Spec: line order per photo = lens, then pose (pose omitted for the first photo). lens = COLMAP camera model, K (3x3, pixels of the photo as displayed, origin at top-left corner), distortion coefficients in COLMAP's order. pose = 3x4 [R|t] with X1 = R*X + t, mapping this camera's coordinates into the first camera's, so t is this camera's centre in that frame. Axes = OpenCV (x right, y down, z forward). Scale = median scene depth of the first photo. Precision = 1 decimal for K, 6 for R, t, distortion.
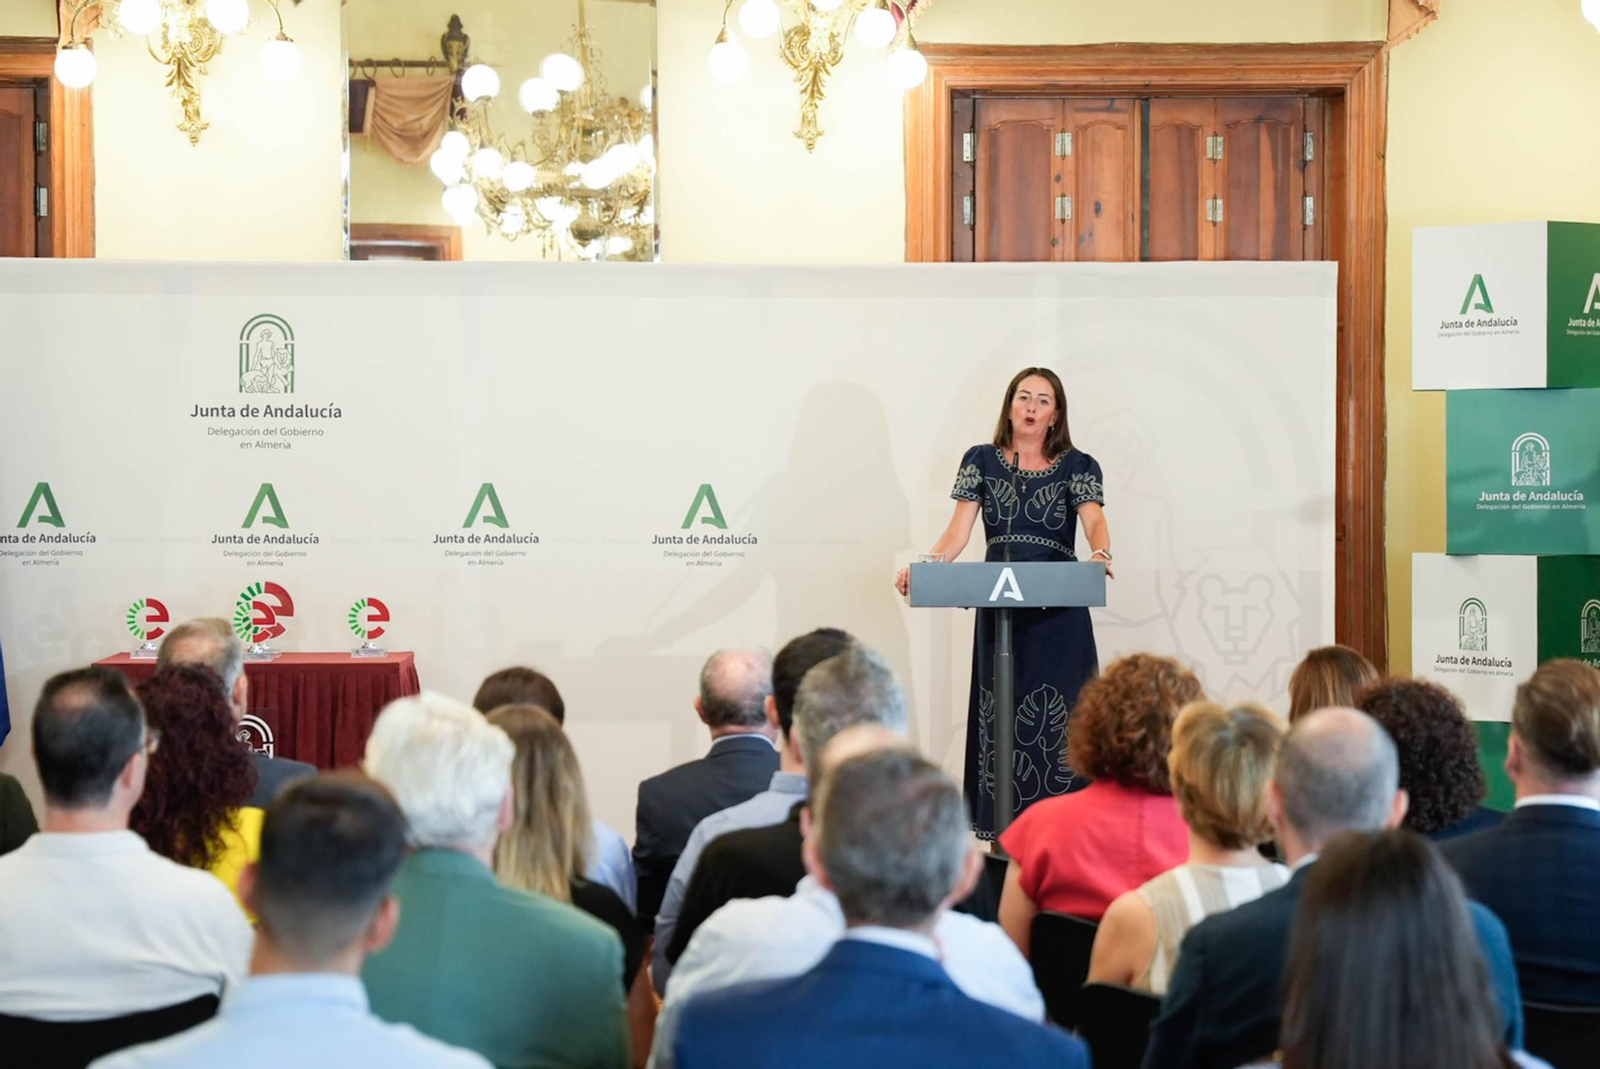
lens RADIAL K [[4468.8, 0, 842.6], [0, 4468.8, 463.9], [0, 0, 1]] dist [0.383440, 0.000000]
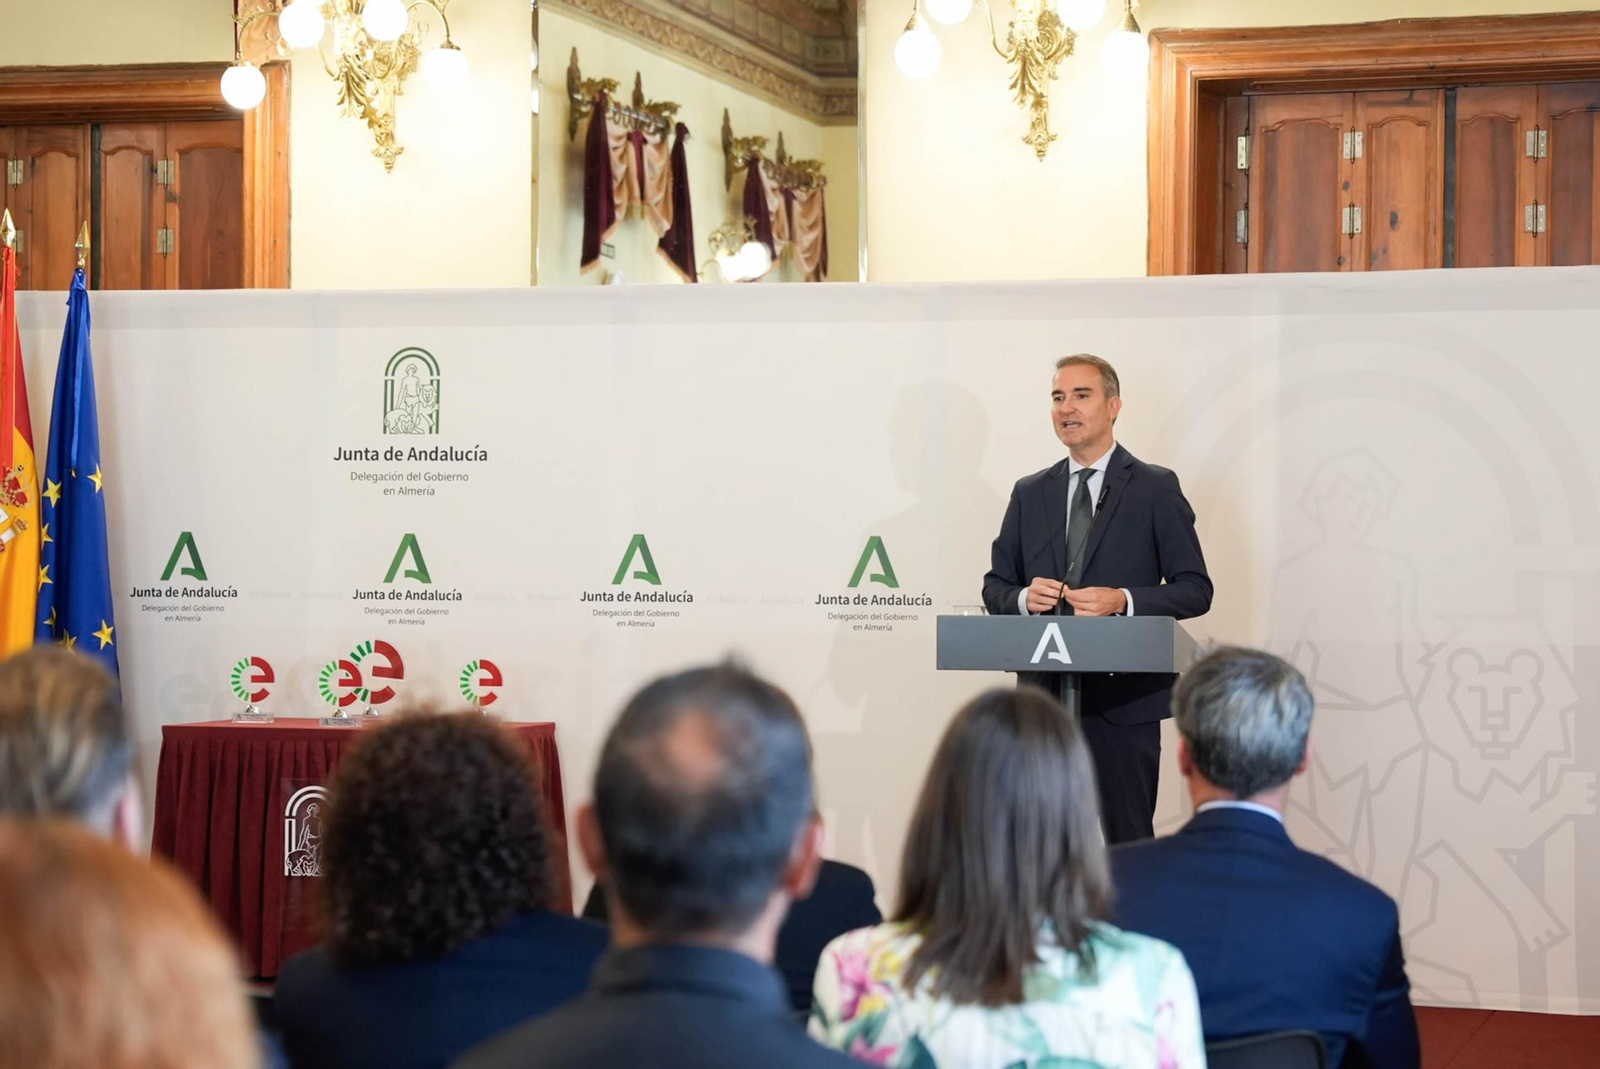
lens RADIAL K [[3819.5, 0, 815.4], [0, 3819.5, 529.4], [0, 0, 1]] dist [0.307189, 0.000000]
pose [[0.950195, 0.002722, -0.311644, 0.190741], [-0.009772, 0.999730, -0.021065, 0.018966], [0.311503, 0.023061, 0.949965, 0.290668]]
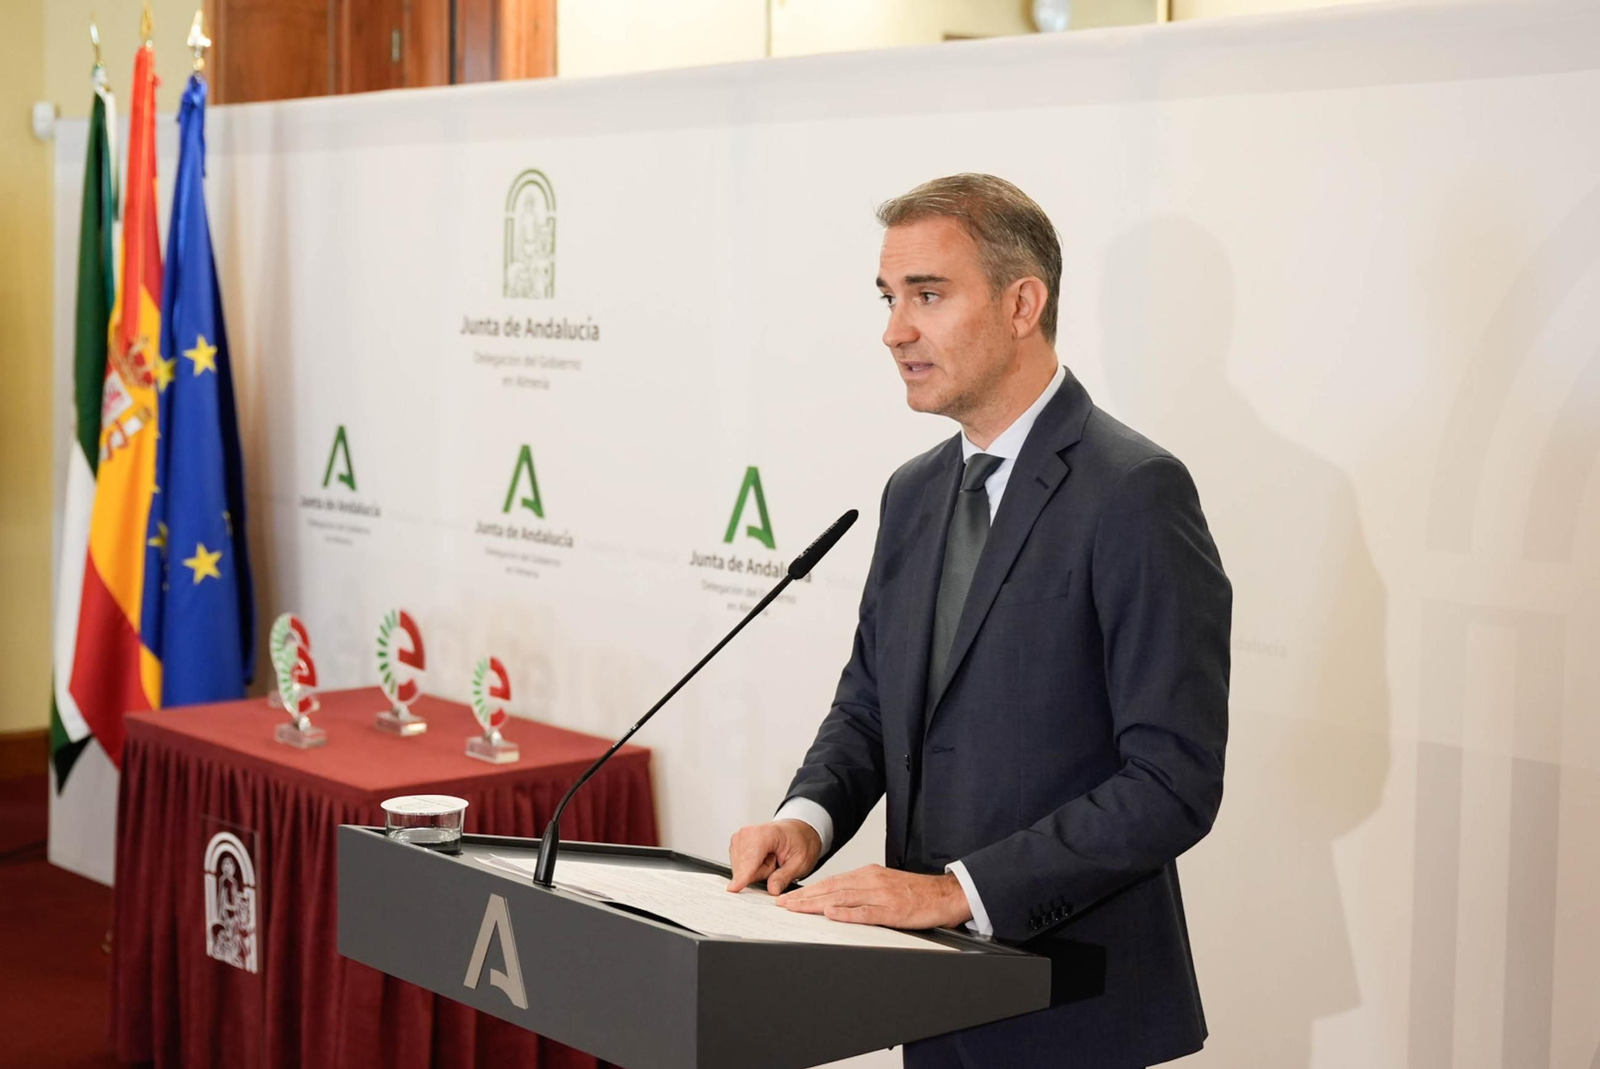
lens RADIAL K [[2518.6, 0, 766.1], [0, 2518.6, 561.6], [0, 0, 1]] dist [0.000806, 0.000000]
pose [[0.623101, 0.094029, -0.776468, 0.164056], [-0.019660, 0.994316, 0.104634, -0.016608], [0.781894, -0.049932, 0.621409, 0.808891]]
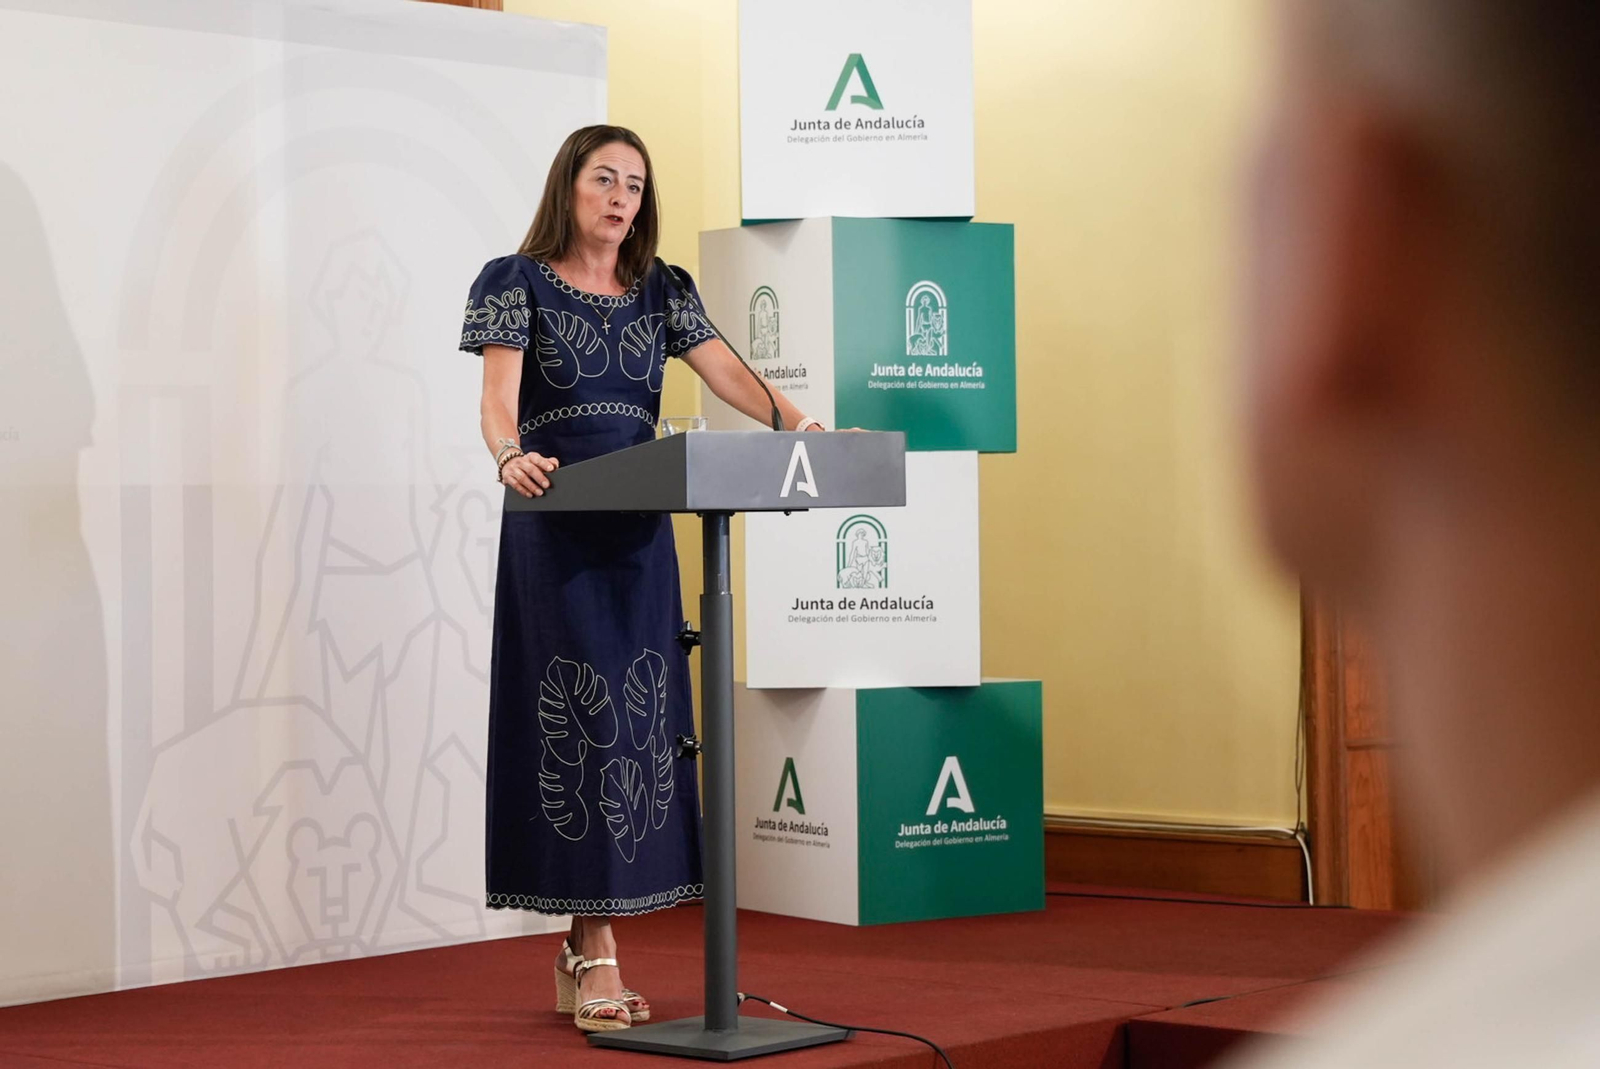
lens RADIAL K [[3749.8, 0, 795.3], [0, 3749.8, 551.8], [0, 0, 1]] dist [0.200020, 0.000000]
pose [[0.644238, -0.014922, 0.764680, -0.307447], [0.016730, 0.999845, 0.005415, 0.031508], [-0.764642, 0.009305, 0.644388, 0.615354]]
